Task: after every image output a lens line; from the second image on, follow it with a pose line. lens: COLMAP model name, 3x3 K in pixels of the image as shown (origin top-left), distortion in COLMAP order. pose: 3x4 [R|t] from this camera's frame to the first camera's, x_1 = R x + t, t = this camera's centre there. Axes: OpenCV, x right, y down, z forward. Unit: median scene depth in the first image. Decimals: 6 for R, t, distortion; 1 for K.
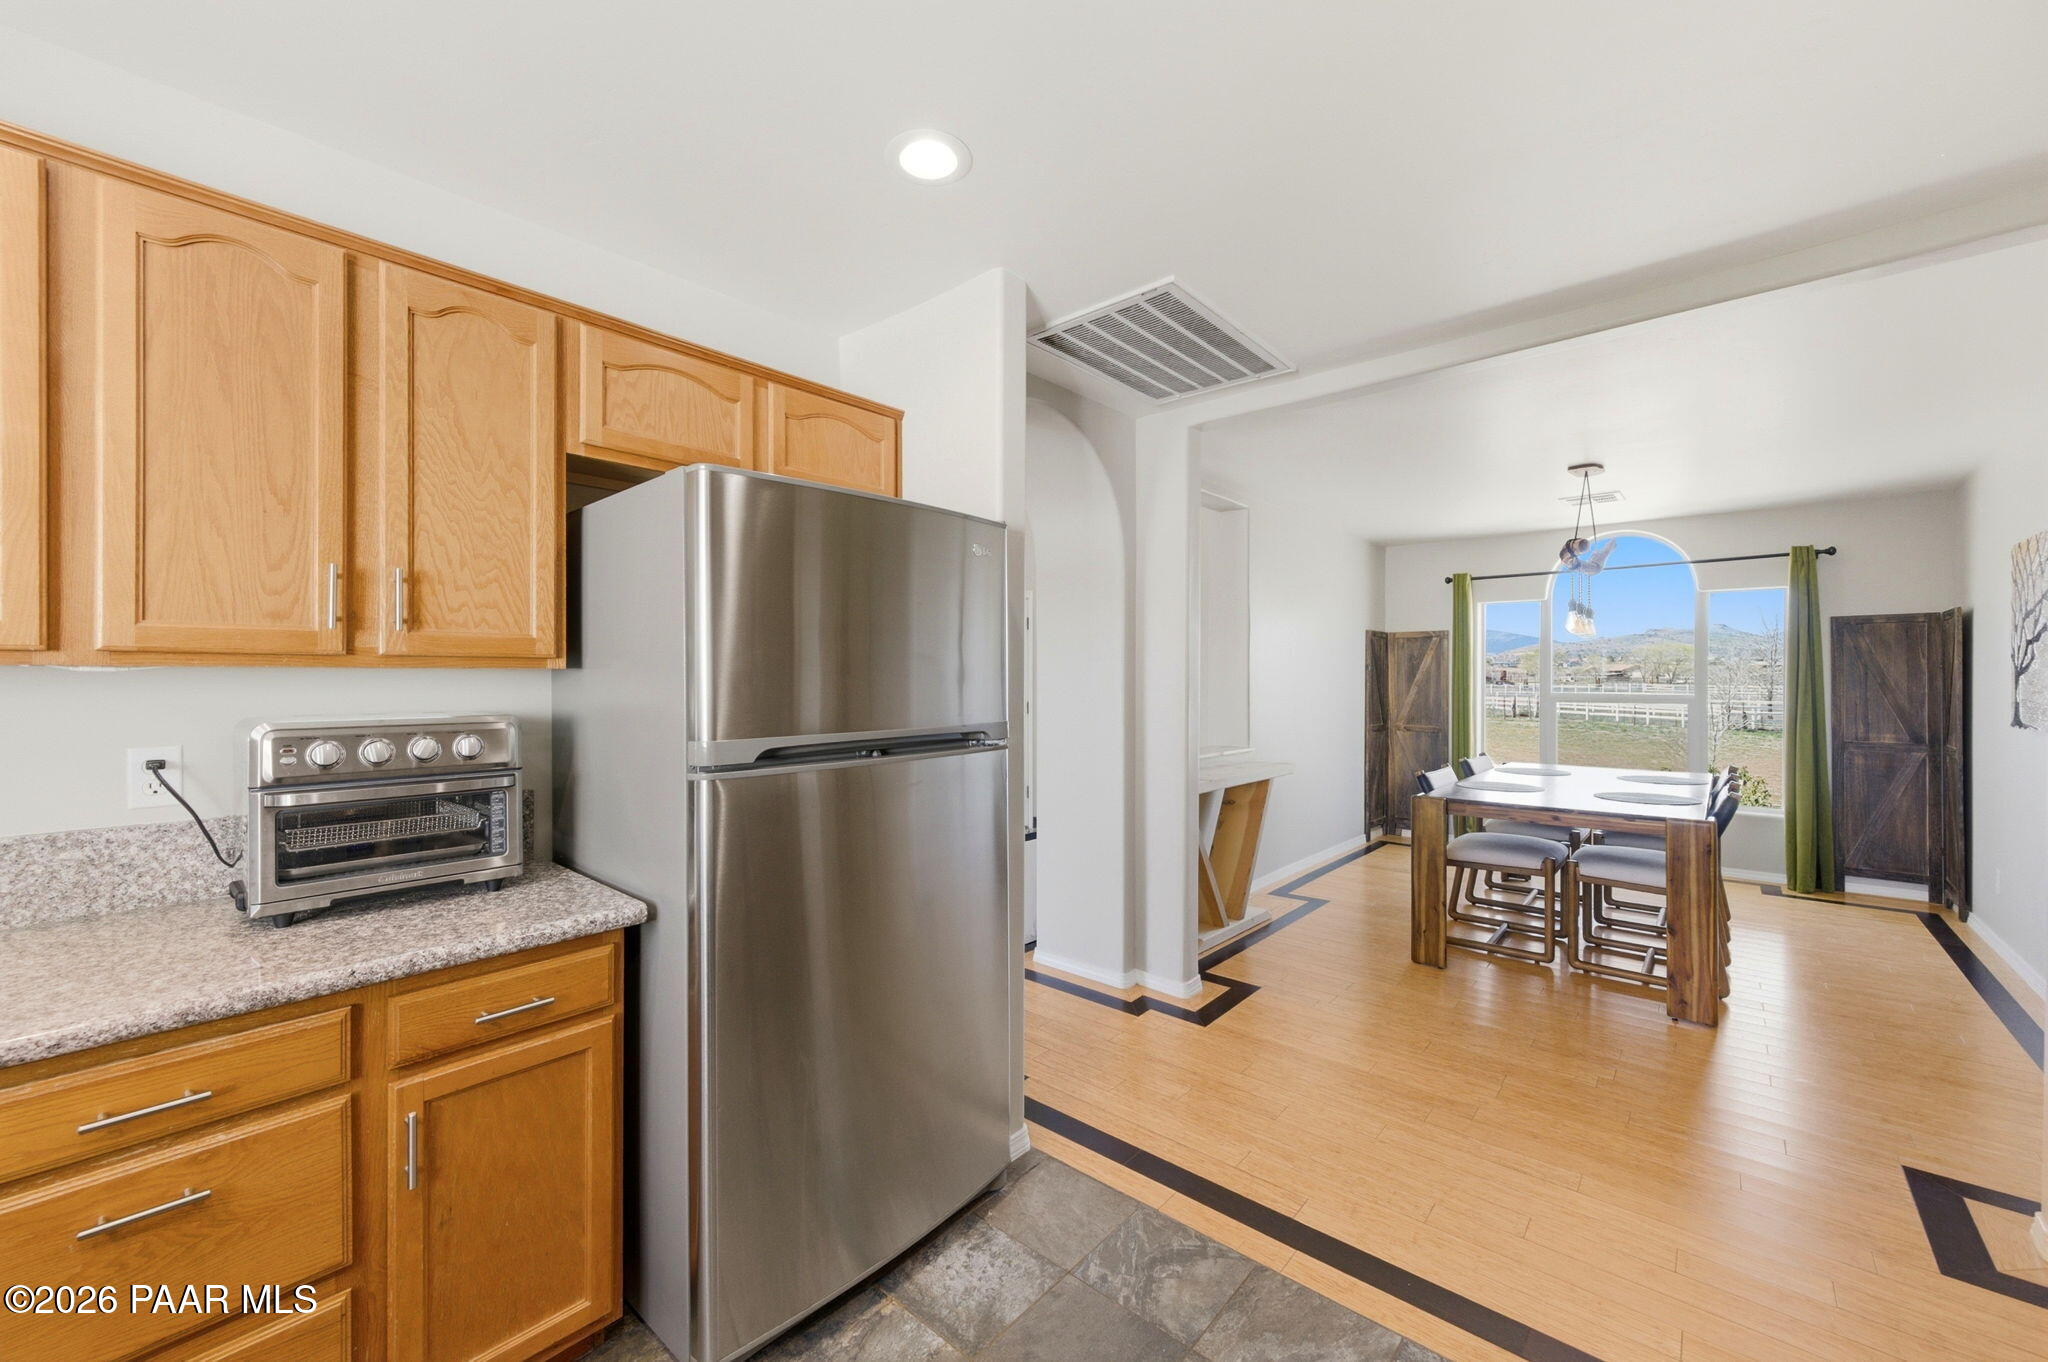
lens RADIAL K [[811.9, 0, 1024.0], [0, 811.9, 681.0], [0, 0, 1]] dist [0.006743, -0.000400]
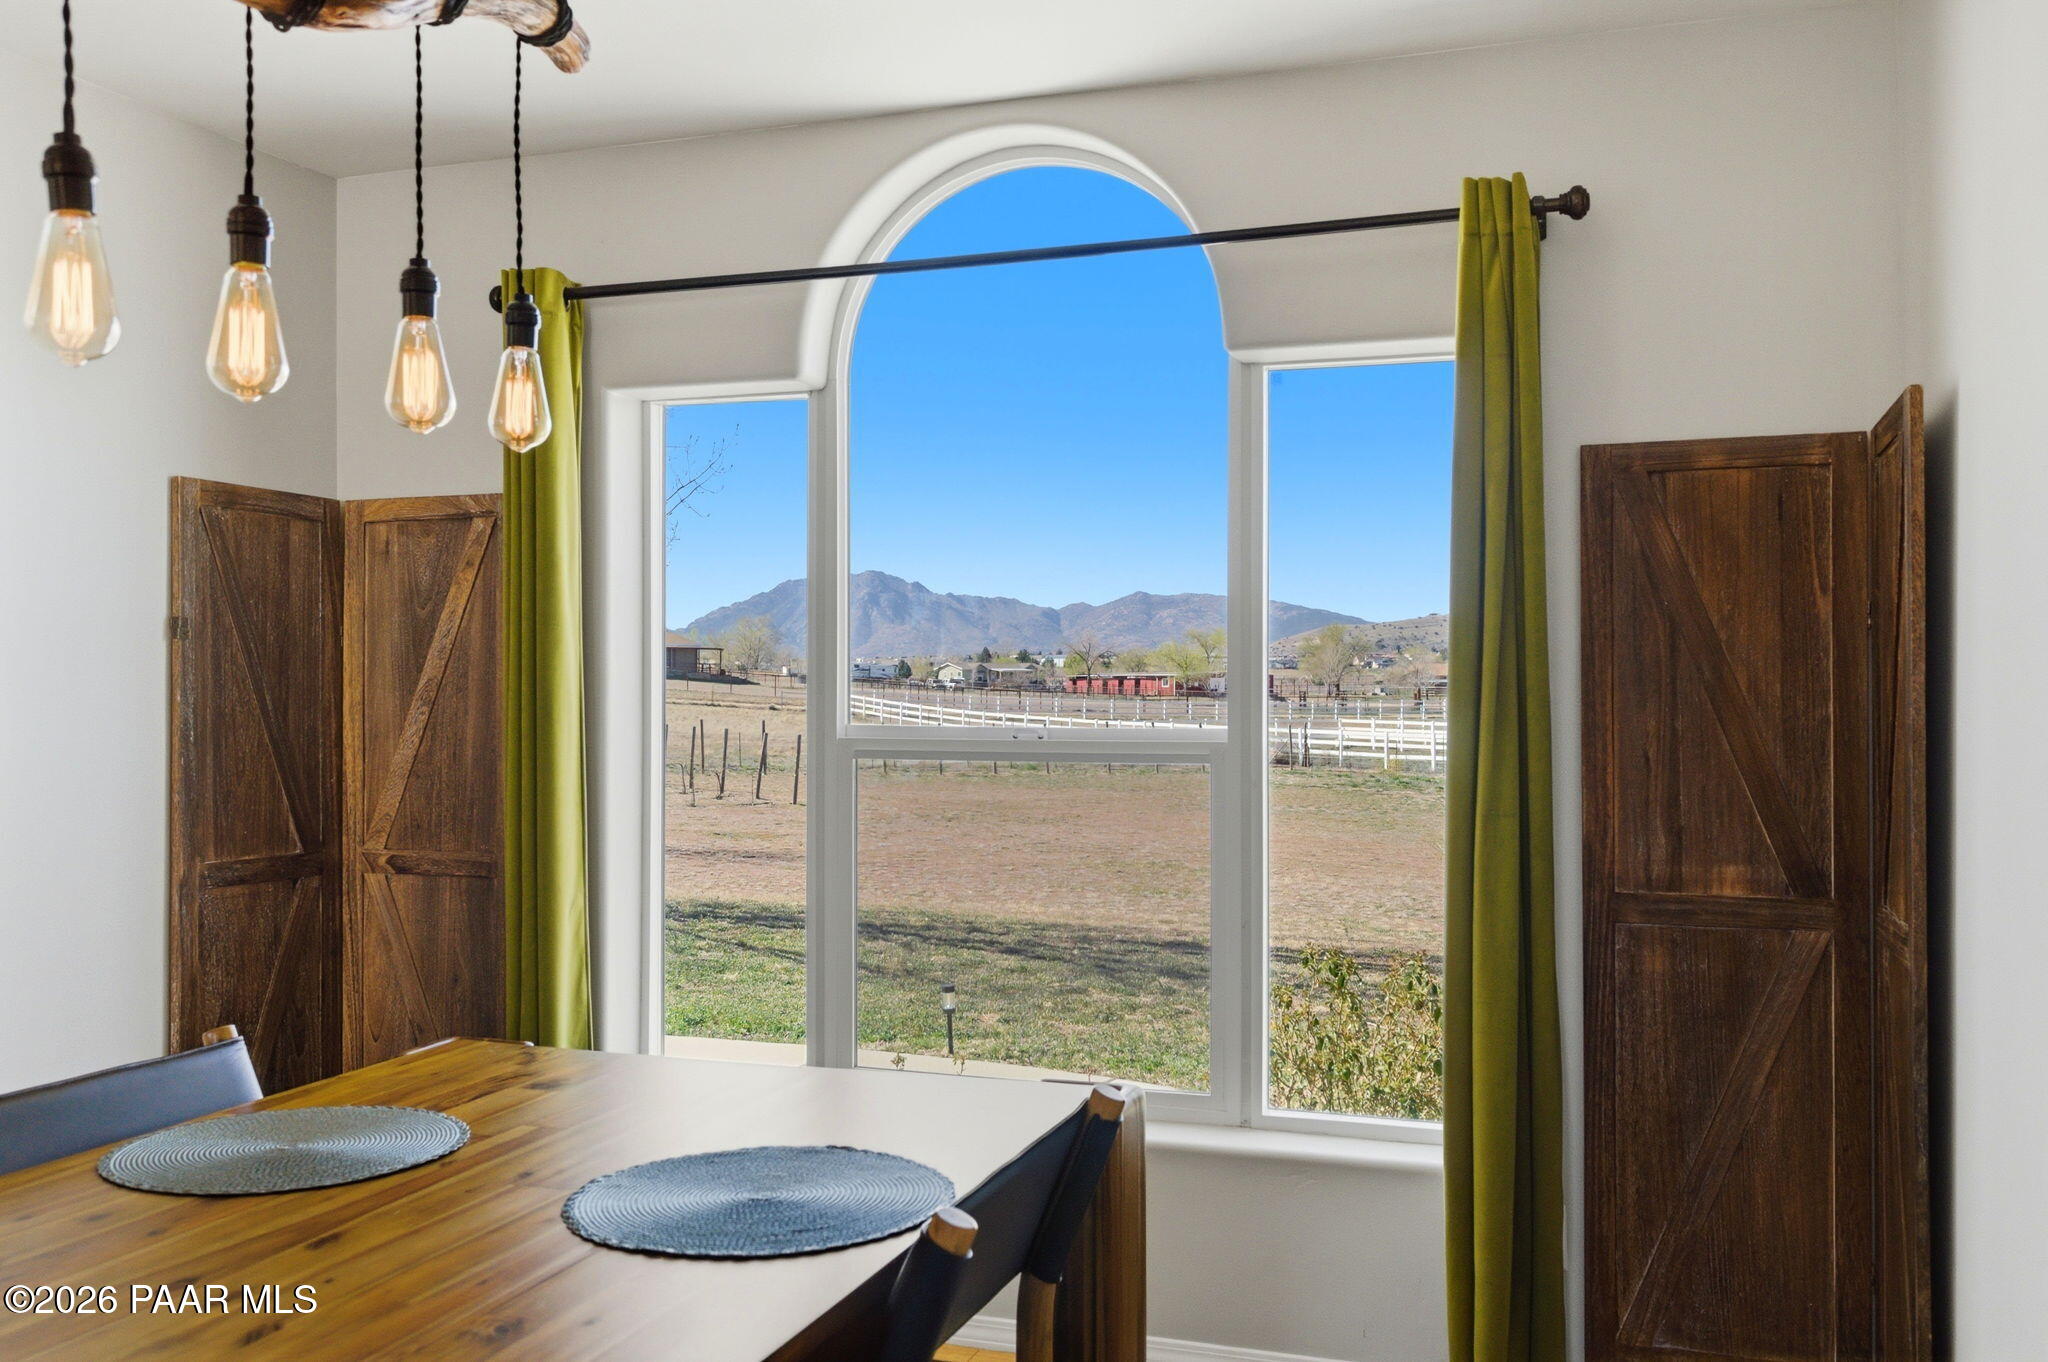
lens RADIAL K [[1755.7, 0, 1023.7], [0, 1755.7, 703.9], [0, 0, 1]] dist [-0.008889, -0.003588]
pose [[0.925878, -0.004991, 0.377788, 0.603098], [0.003492, 0.999983, 0.004652, 0.005935], [-0.377805, -0.002988, 0.925880, 0.533235]]
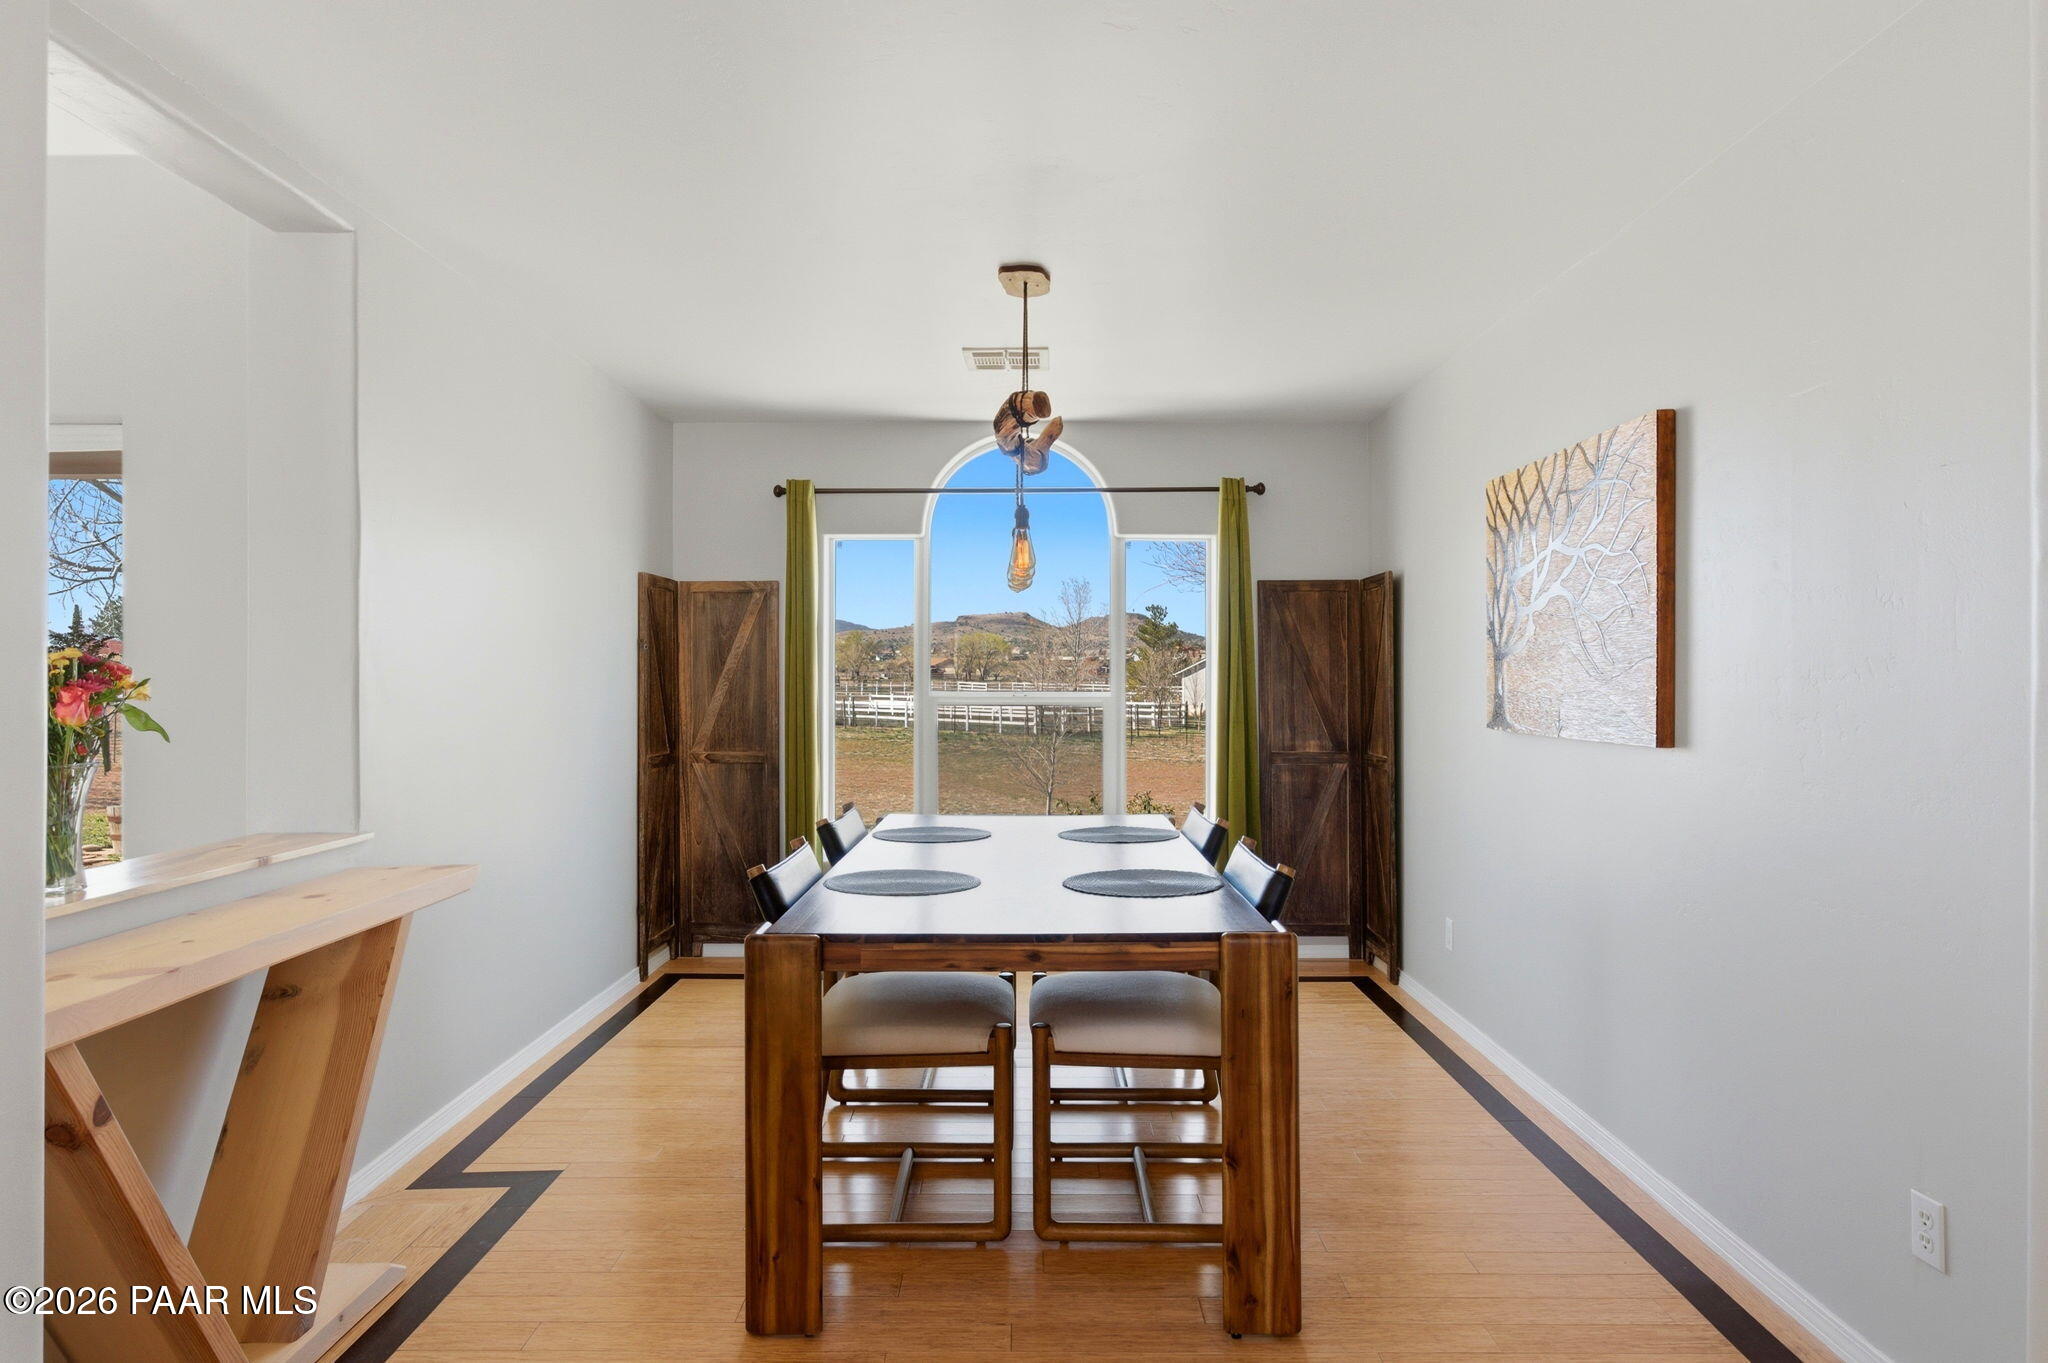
lens RADIAL K [[1208.5, 0, 1024.0], [0, 1208.5, 681.5], [0, 0, 1]] dist [-0.007127, -0.000263]
pose [[0.759670, -0.004674, 0.650292, 0.138976], [0.003414, 0.999989, 0.003198, 0.006642], [-0.650300, -0.000209, 0.759677, 0.331892]]
